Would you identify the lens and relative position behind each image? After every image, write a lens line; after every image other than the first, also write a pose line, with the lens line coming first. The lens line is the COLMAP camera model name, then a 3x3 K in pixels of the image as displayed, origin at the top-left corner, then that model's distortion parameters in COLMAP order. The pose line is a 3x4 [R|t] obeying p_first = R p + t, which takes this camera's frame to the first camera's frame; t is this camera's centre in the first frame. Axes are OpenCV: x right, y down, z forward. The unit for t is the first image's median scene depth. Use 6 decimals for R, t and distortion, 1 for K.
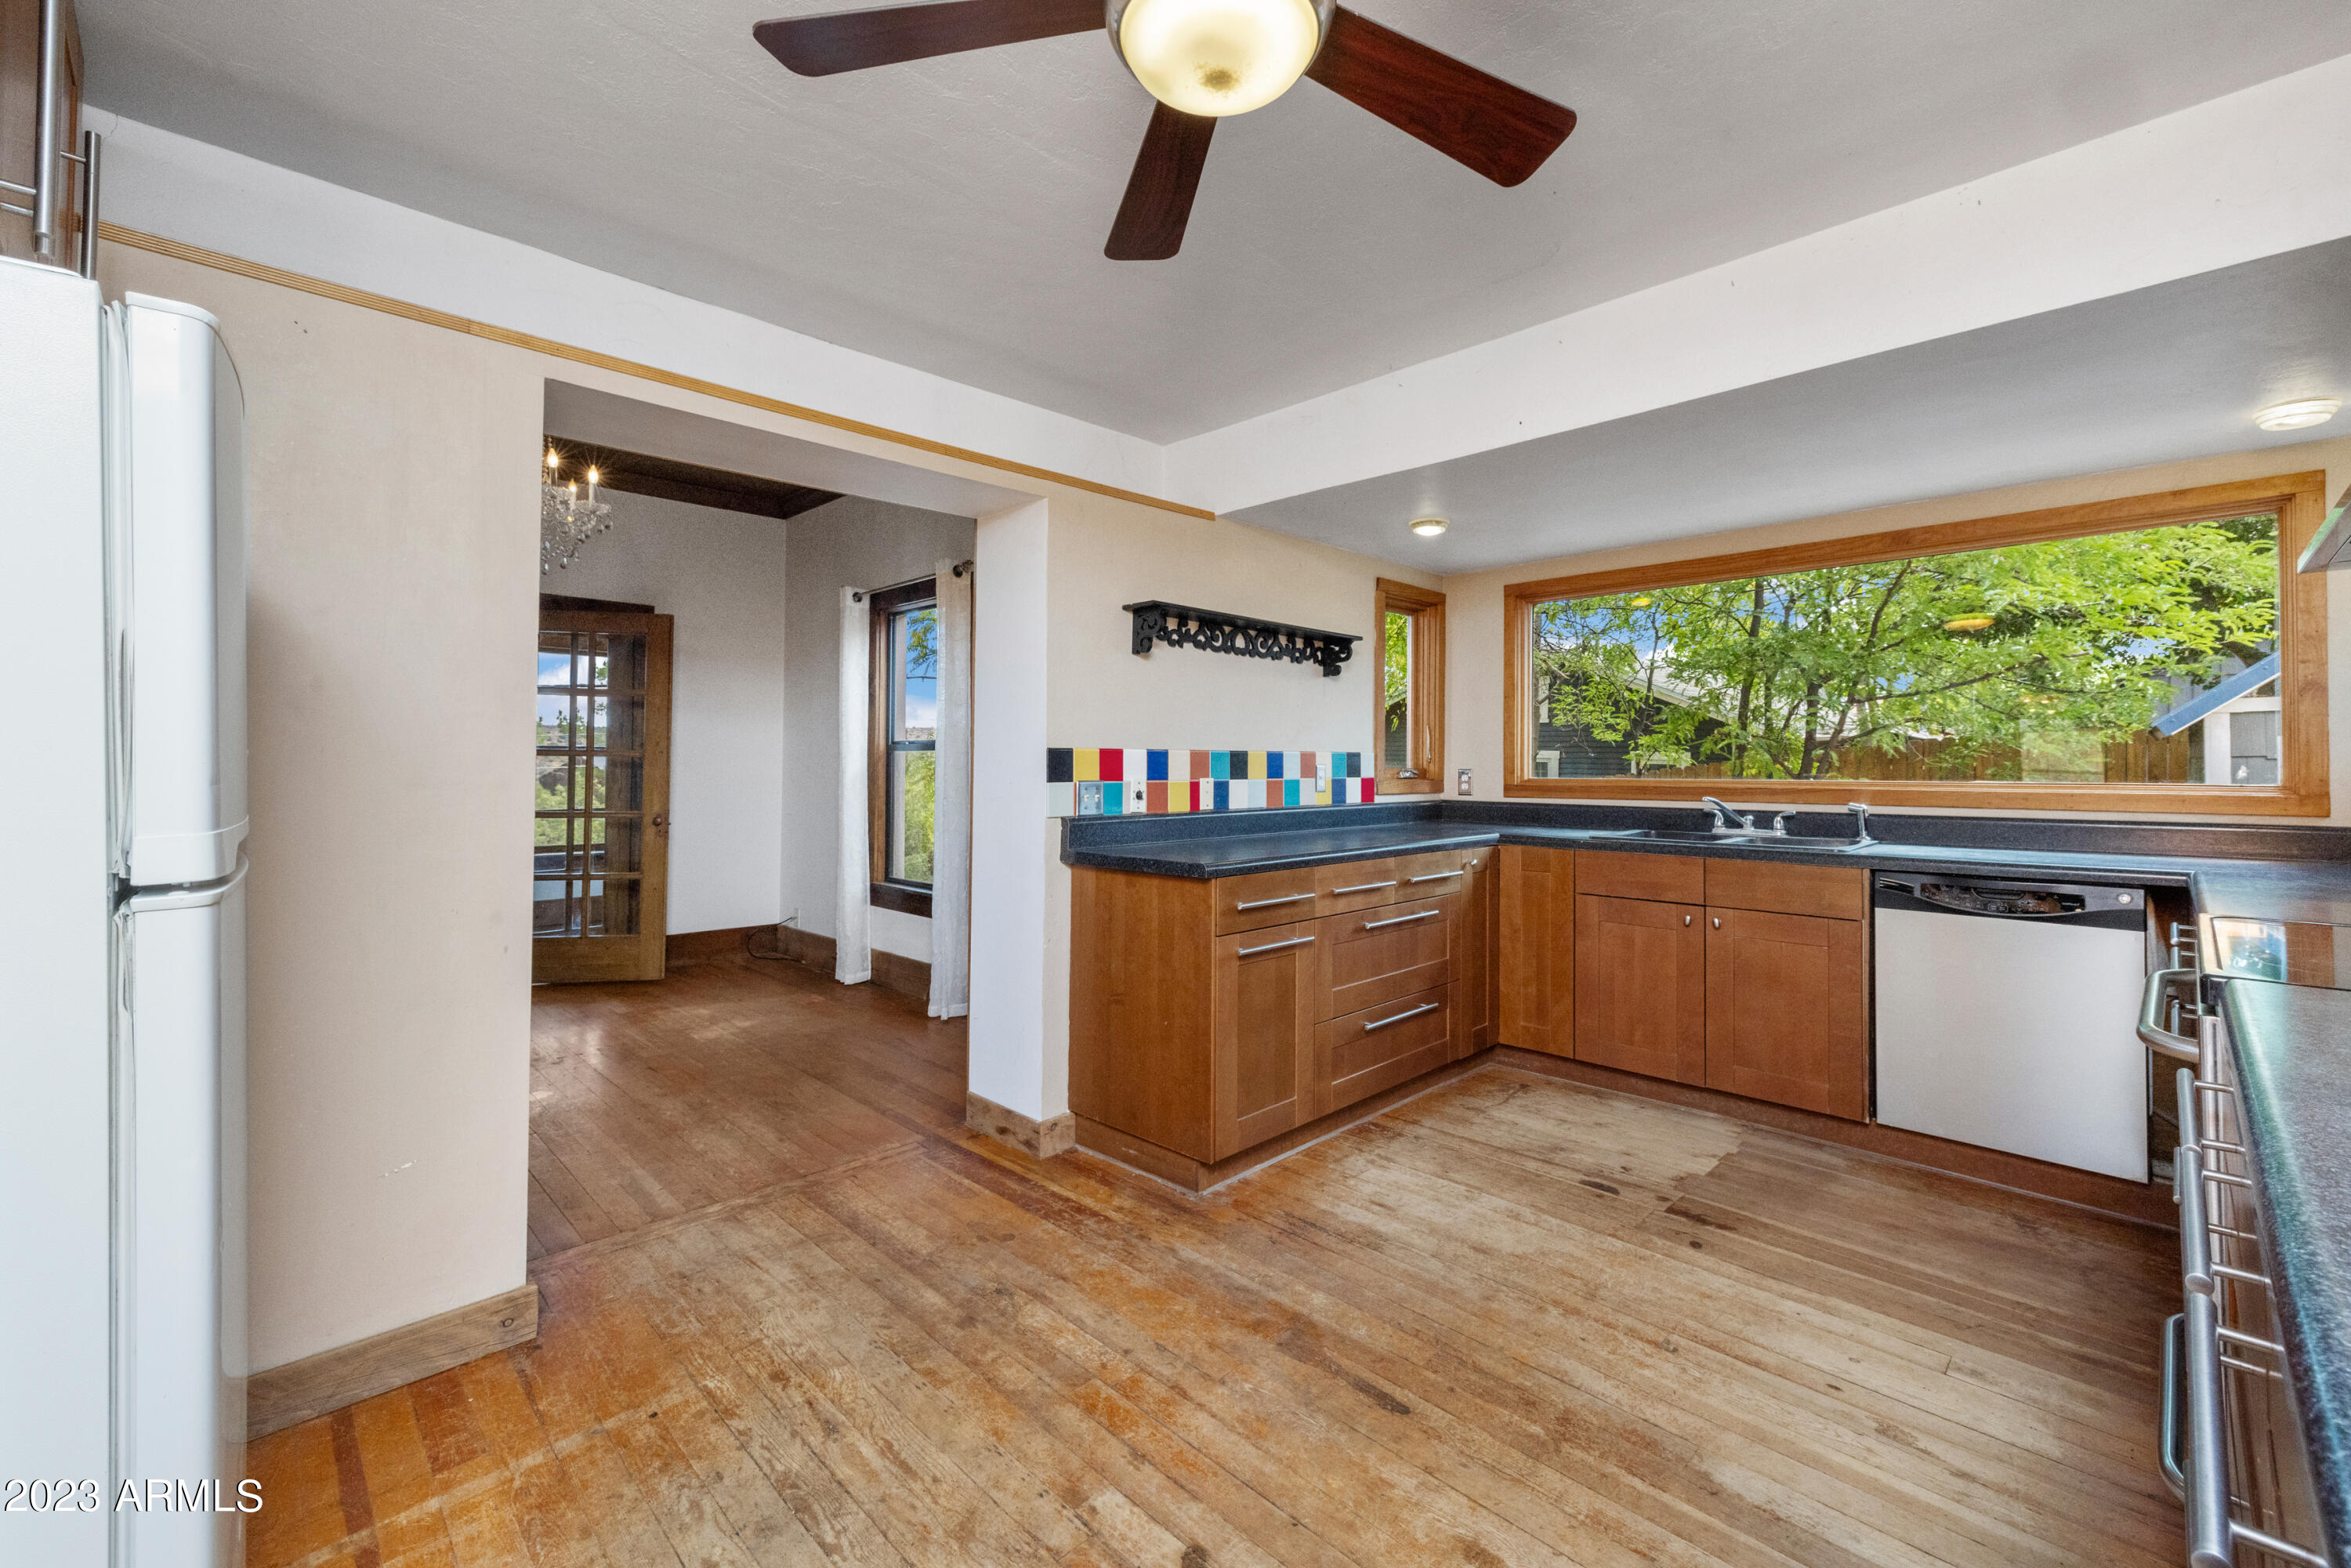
lens RADIAL K [[1014.5, 0, 1176.8], [0, 1014.5, 767.3], [0, 0, 1]] dist [-0.003351, 0.000742]
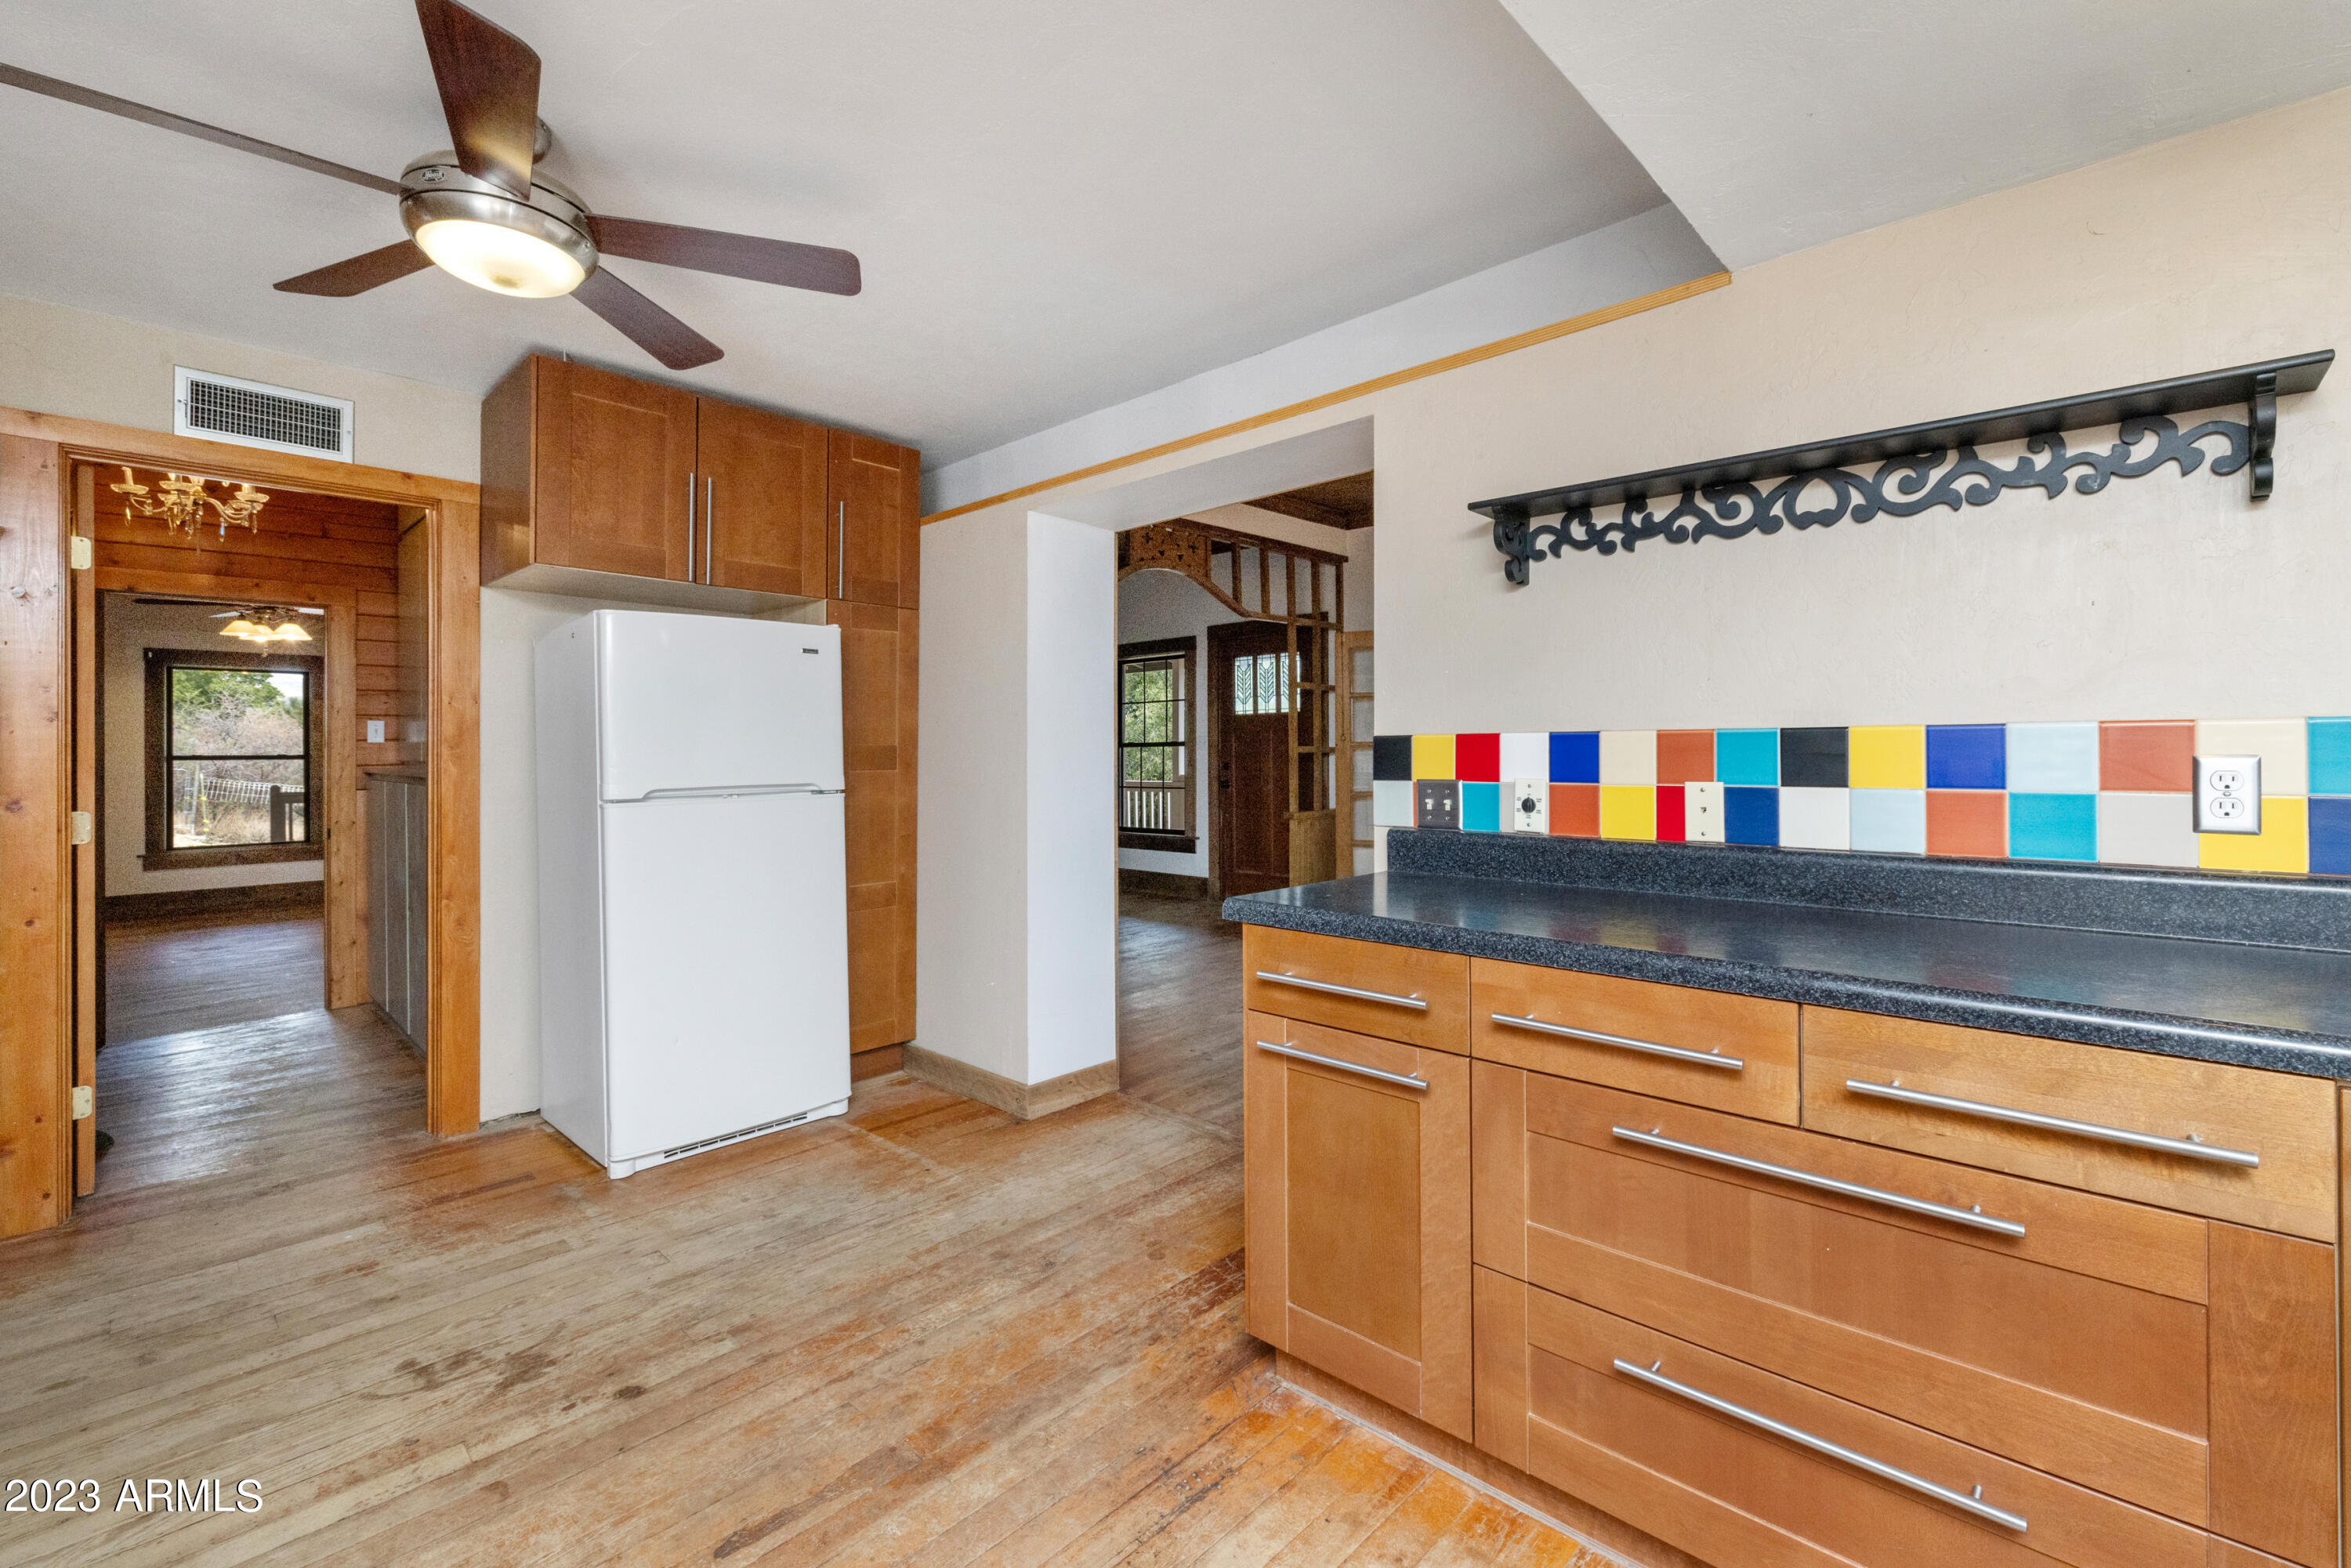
lens RADIAL K [[1014.5, 0, 1198.8], [0, 1014.5, 745.8], [0, 0, 1]] dist [-0.003351, 0.000742]
pose [[0.011926, -0.004361, -0.999919, 0.670058], [0.005210, 0.999977, -0.004299, -0.008676], [0.999915, -0.005158, 0.011948, 0.878384]]
